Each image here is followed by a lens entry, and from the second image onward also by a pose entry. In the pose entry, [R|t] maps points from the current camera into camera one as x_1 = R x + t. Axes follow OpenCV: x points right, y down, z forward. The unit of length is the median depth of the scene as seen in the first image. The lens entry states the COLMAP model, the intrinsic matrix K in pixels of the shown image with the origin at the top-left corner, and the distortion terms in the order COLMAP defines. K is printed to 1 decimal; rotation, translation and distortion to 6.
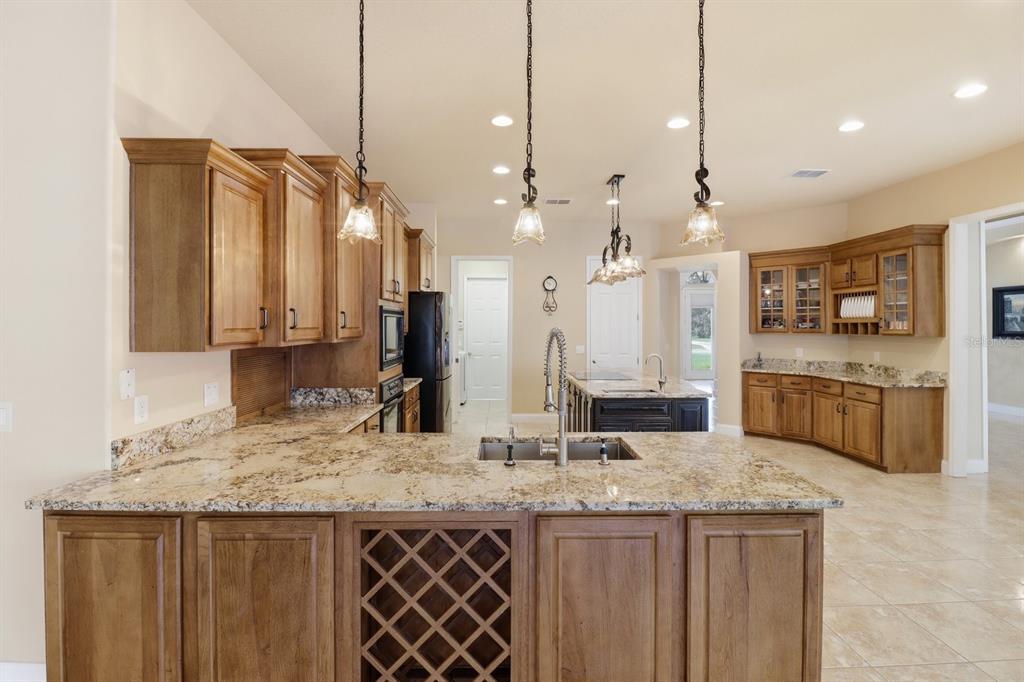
lens RADIAL K [[485.4, 0, 512.3], [0, 485.4, 324.1], [0, 0, 1]] dist [-0.000507, -0.010852]
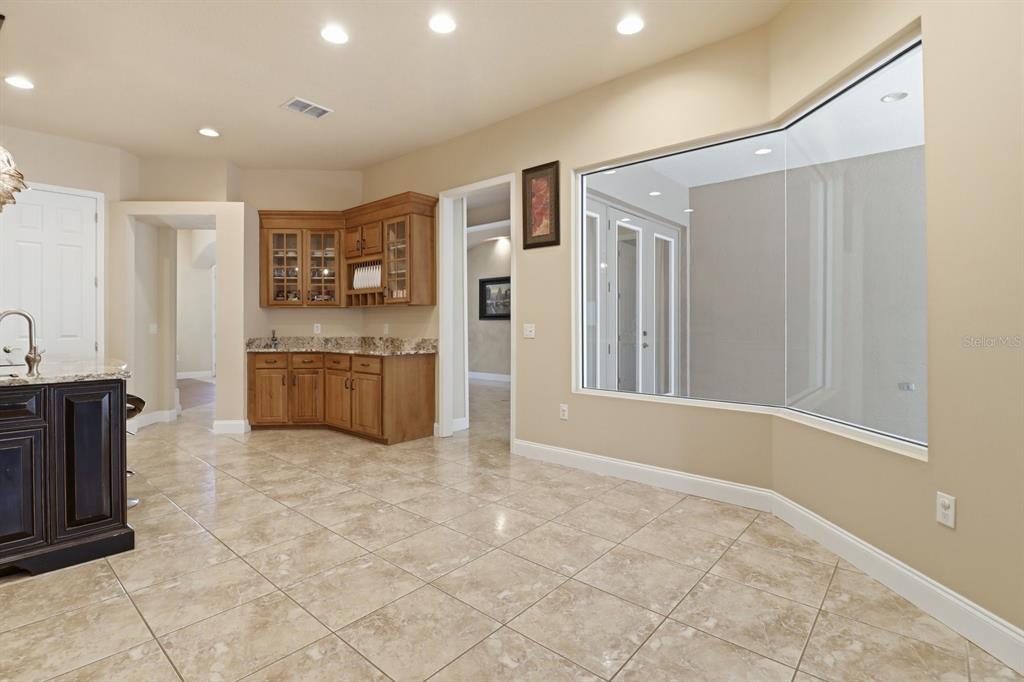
lens RADIAL K [[485.4, 0, 512.3], [0, 485.4, 324.1], [0, 0, 1]] dist [-0.000507, -0.010852]
pose [[0.671650, -0.002751, 0.740864, 0.196672], [0.001876, 0.999996, 0.002012, 0.056913], [-0.740866, 0.000039, 0.671652, 0.144967]]
